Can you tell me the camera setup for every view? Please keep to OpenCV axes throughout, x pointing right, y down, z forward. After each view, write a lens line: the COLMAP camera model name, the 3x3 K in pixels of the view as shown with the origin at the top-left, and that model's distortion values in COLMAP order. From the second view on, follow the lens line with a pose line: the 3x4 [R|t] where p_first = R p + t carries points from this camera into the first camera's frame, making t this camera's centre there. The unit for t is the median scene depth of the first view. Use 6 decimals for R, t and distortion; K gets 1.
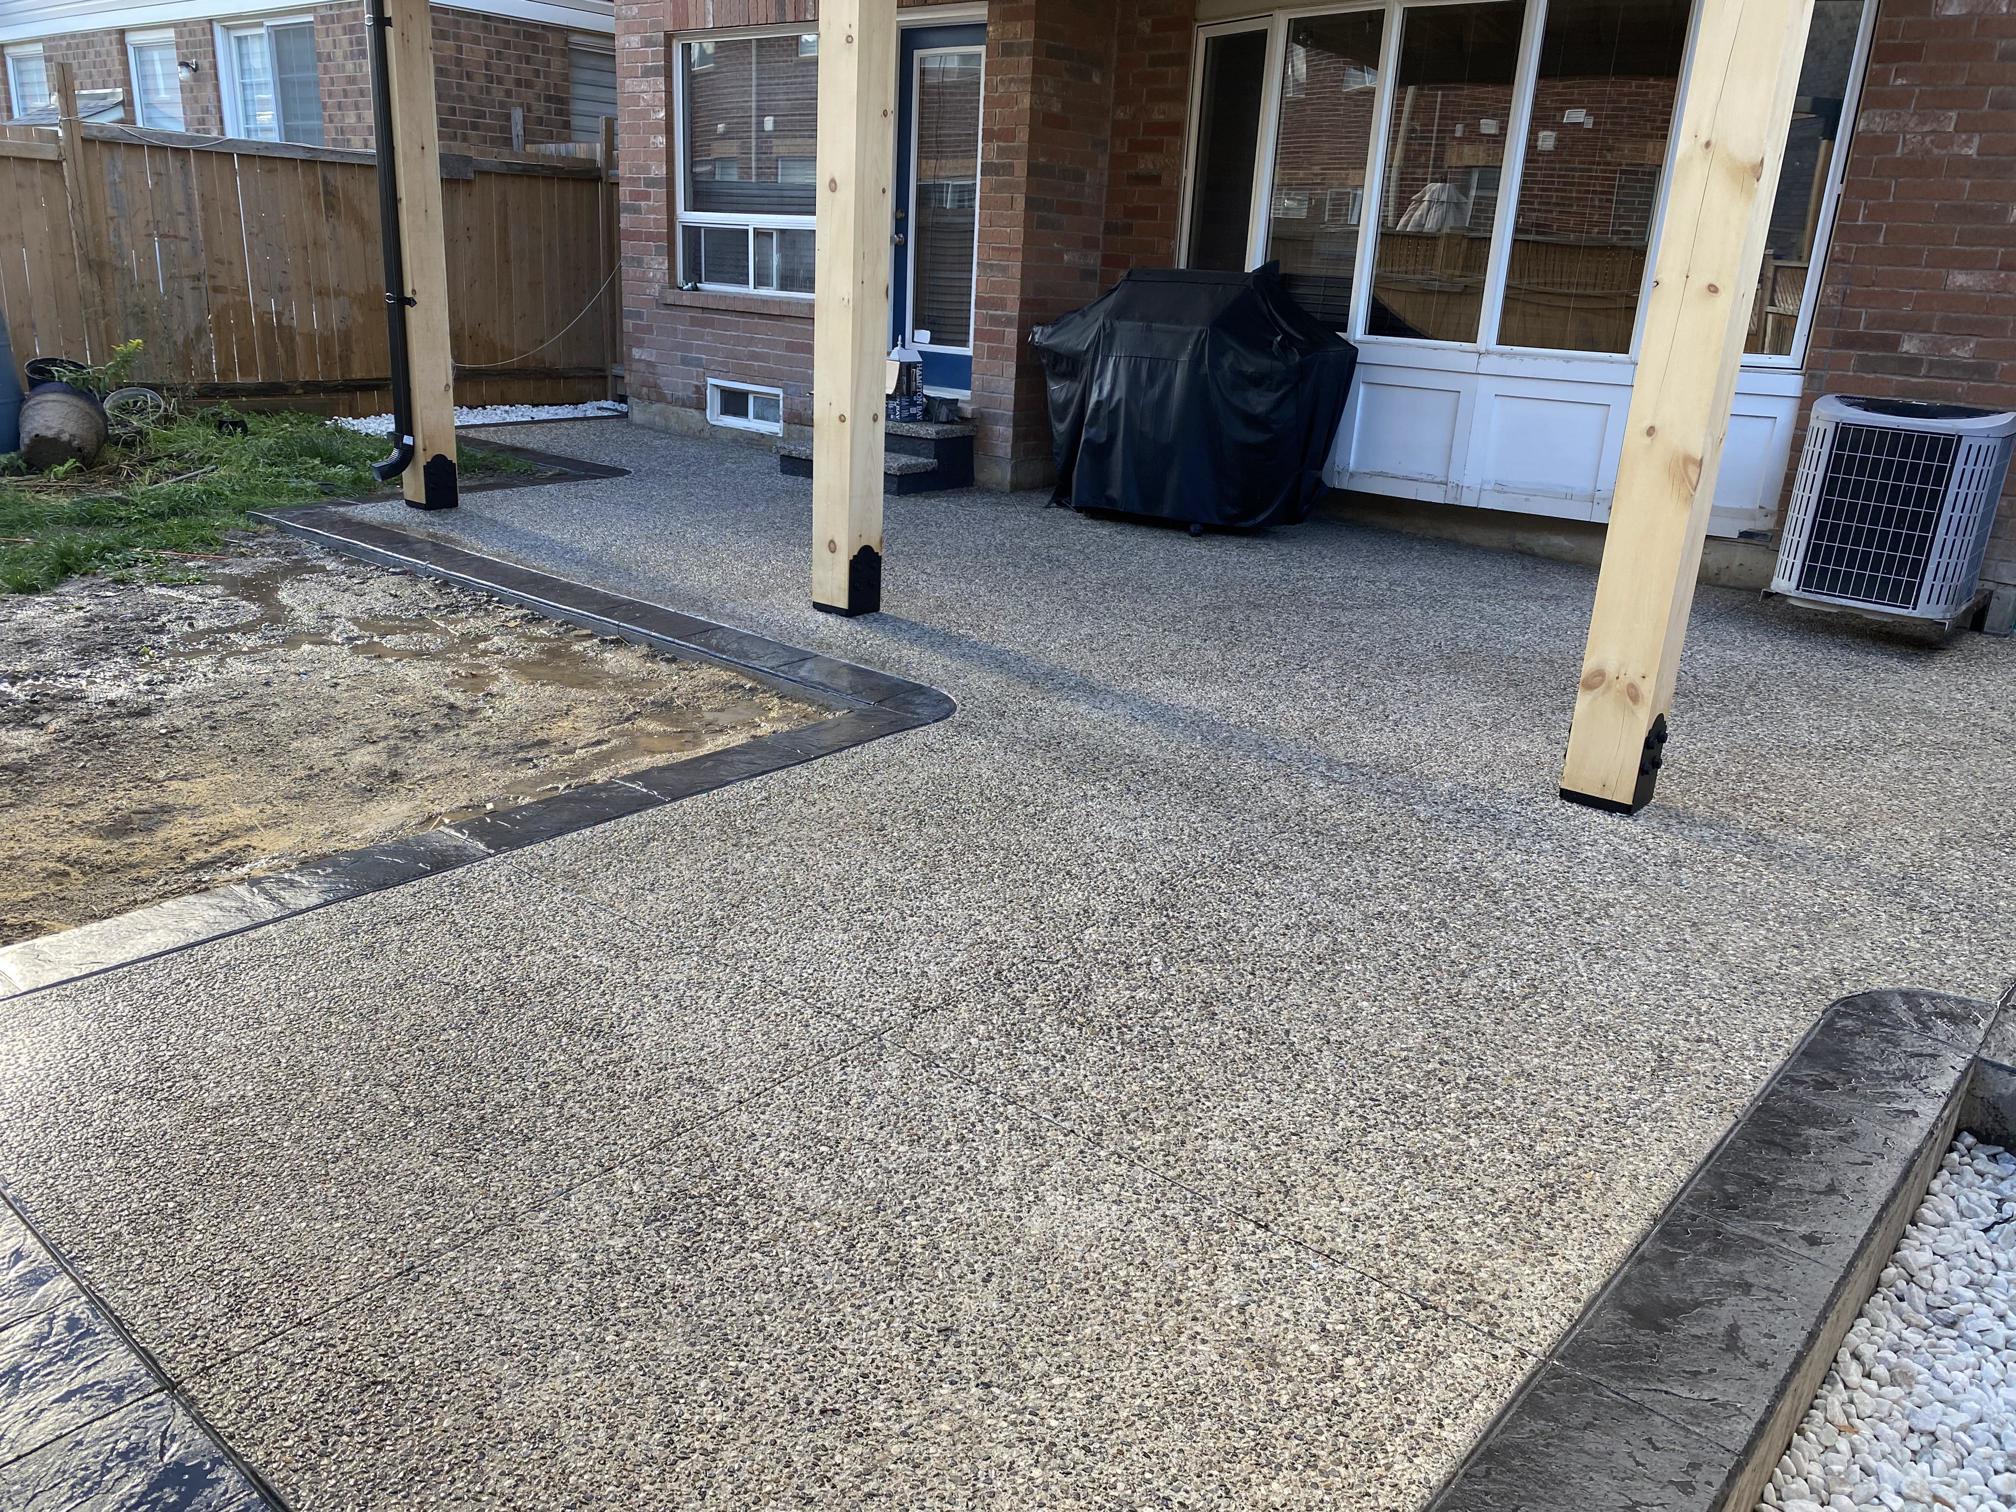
lens RADIAL K [[1538.6, 0, 980.0], [0, 1538.6, 793.7], [0, 0, 1]] dist [0.013792, -0.012377]
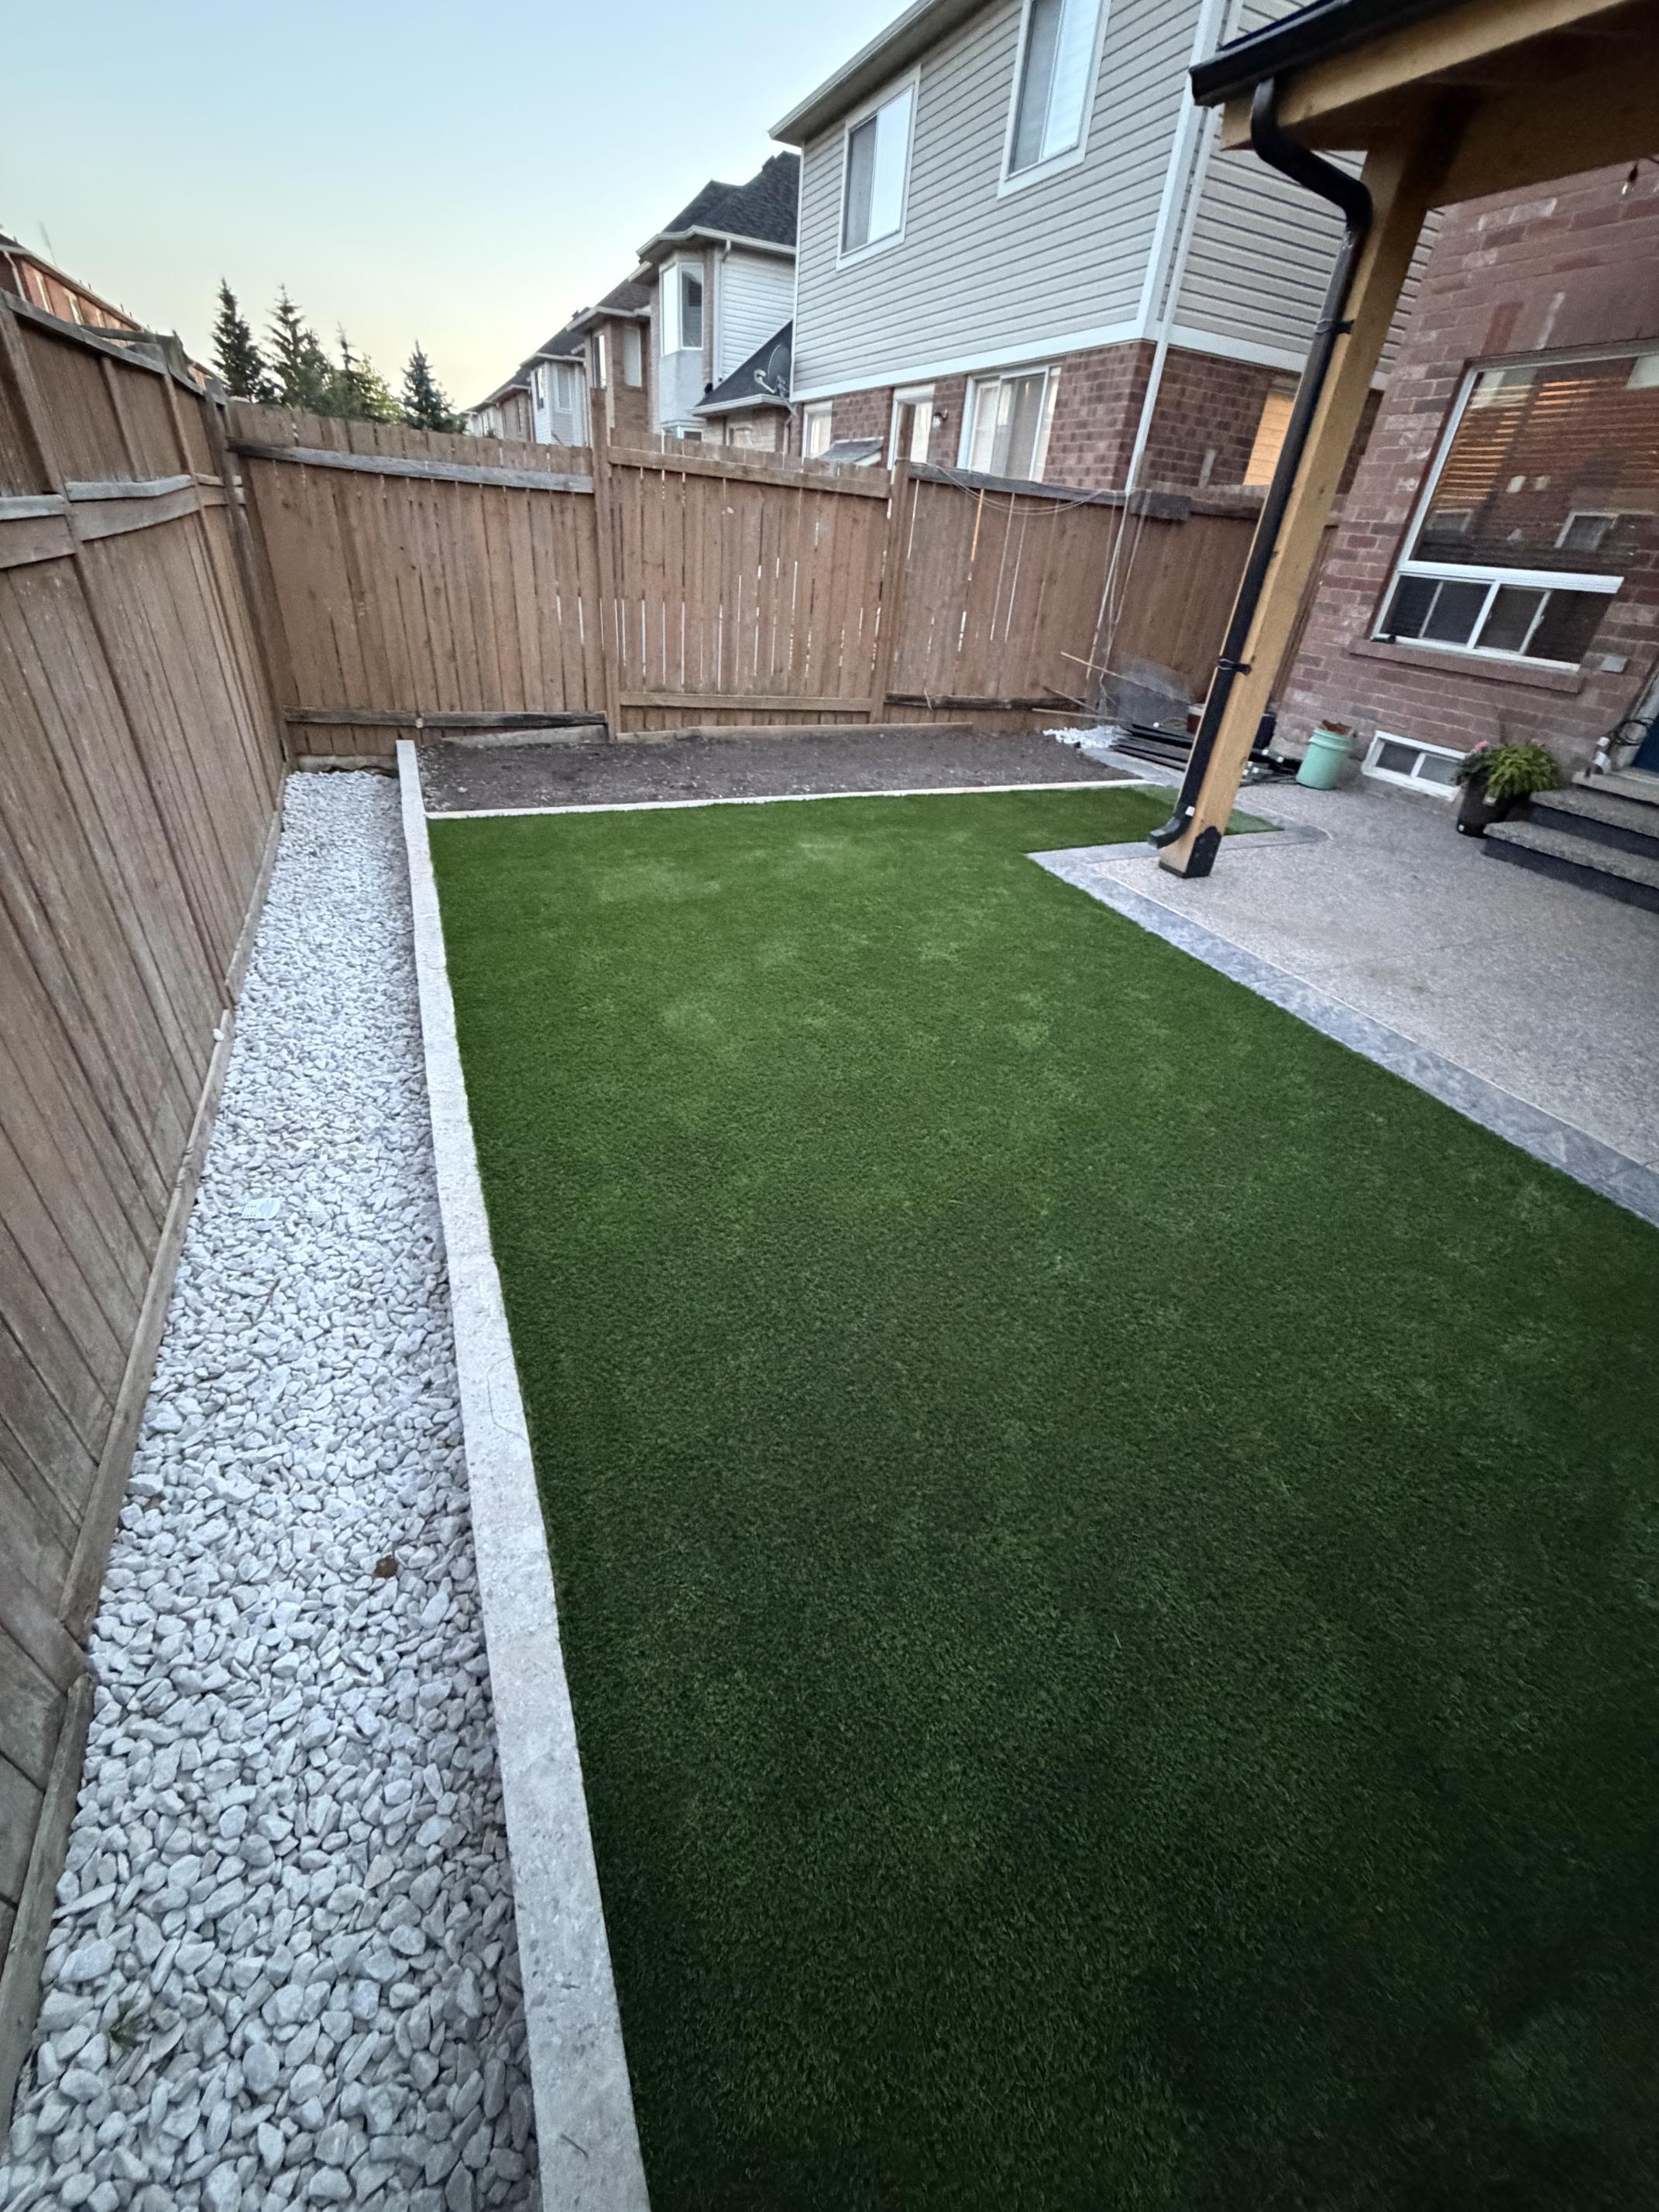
lens RADIAL K [[878.2, 0, 829.5], [0, 878.2, 1106.0], [0, 0, 1]] dist [-0.001887, -0.000396]
pose [[0.899878, 0.259637, -0.350439, -0.239858], [-0.177466, 0.951952, 0.249585, -0.105442], [0.398403, -0.162405, 0.902718, 0.250319]]
